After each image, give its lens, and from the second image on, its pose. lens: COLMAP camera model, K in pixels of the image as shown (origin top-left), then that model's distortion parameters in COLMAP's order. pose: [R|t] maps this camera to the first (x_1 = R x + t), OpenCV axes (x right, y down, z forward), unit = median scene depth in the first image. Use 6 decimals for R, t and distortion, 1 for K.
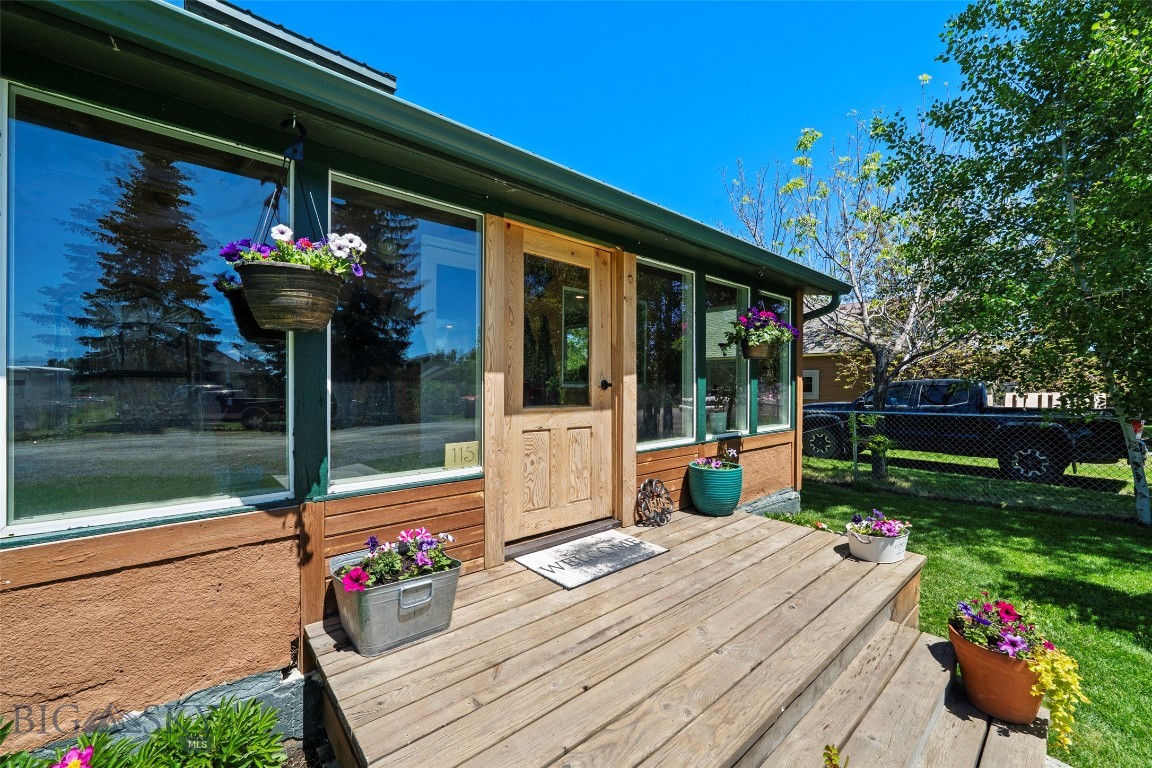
lens RADIAL K [[455.6, 0, 576.0], [0, 455.6, 384.0], [0, 0, 1]] dist [-0.000474, -0.000073]
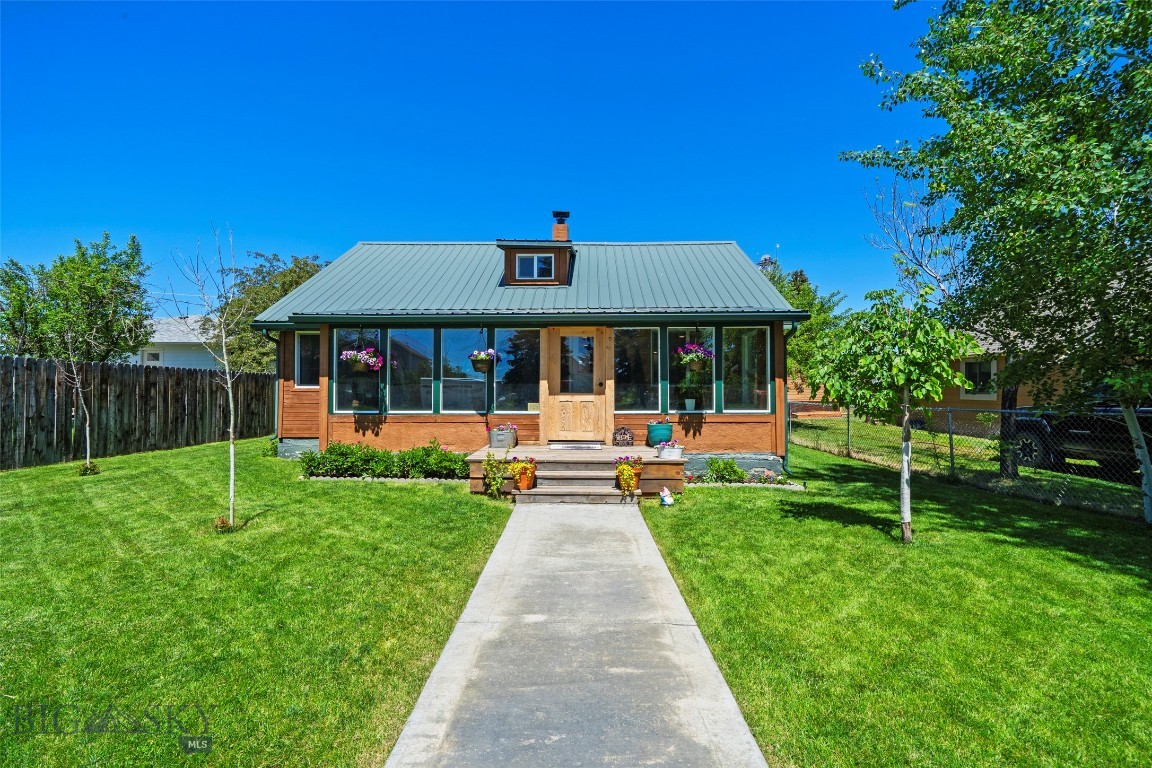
lens RADIAL K [[464.5, 0, 574.2], [0, 464.5, 383.1], [0, 0, 1]] dist [-0.001162, -0.000118]
pose [[0.751396, -0.012430, -0.659735, 1.738572], [0.003875, 0.999888, -0.014425, 0.030606], [0.659840, 0.008282, 0.751360, -1.021989]]
